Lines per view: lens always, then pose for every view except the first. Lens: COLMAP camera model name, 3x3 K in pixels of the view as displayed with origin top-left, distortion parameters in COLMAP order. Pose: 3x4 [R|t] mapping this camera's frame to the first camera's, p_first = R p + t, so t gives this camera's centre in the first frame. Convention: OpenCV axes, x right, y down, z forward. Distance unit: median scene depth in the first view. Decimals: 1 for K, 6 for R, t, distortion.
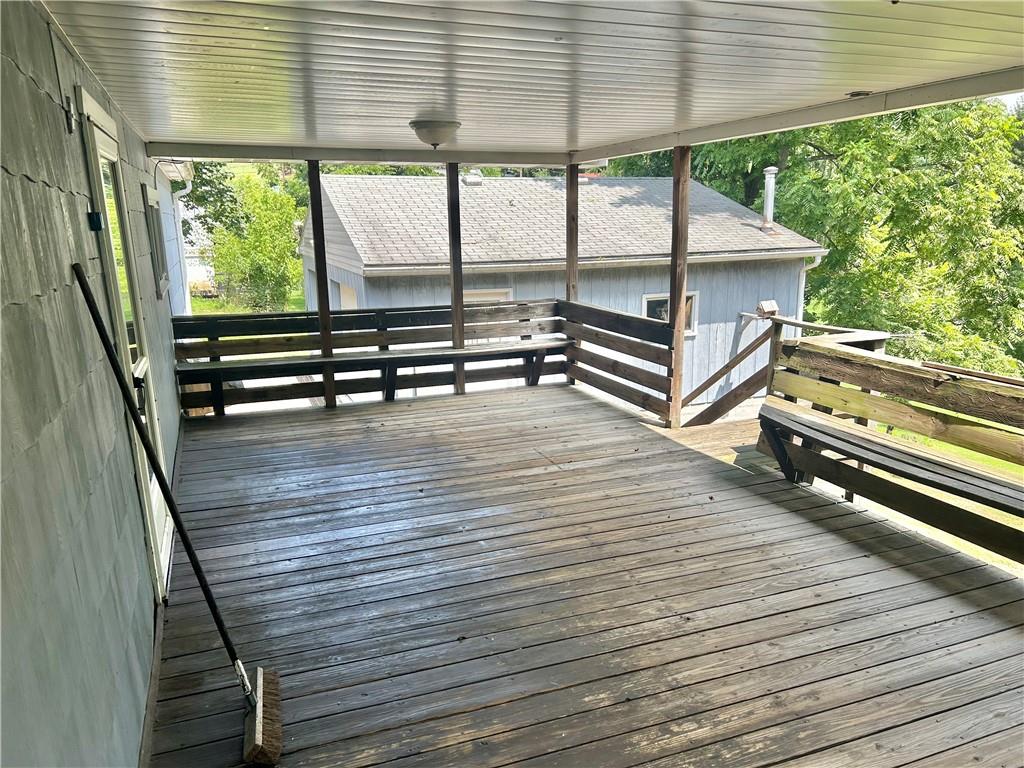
lens RADIAL K [[770.9, 0, 513.8], [0, 770.9, 392.1], [0, 0, 1]] dist [0.024007, -0.014985]
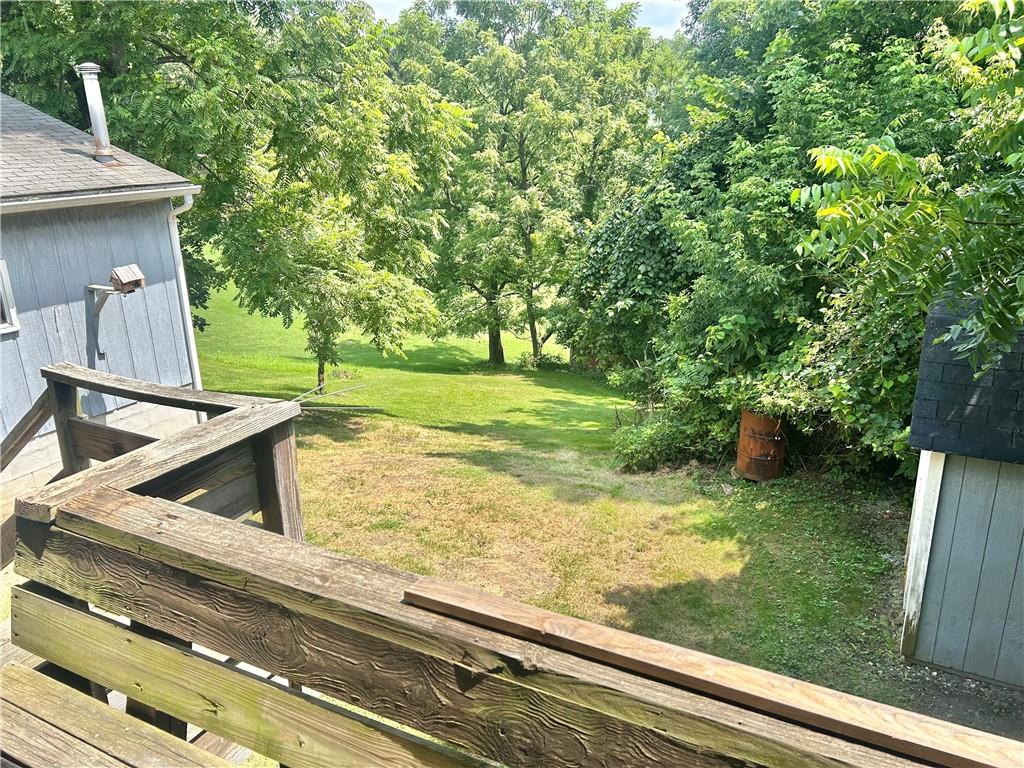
lens RADIAL K [[770.9, 0, 518.6], [0, 770.9, 387.0], [0, 0, 1]] dist [0.024007, -0.014985]
pose [[0.745815, -0.205979, 0.633508, 0.119222], [0.150990, 0.978514, 0.140397, -0.051329], [-0.648815, -0.009057, 0.760892, 0.230224]]
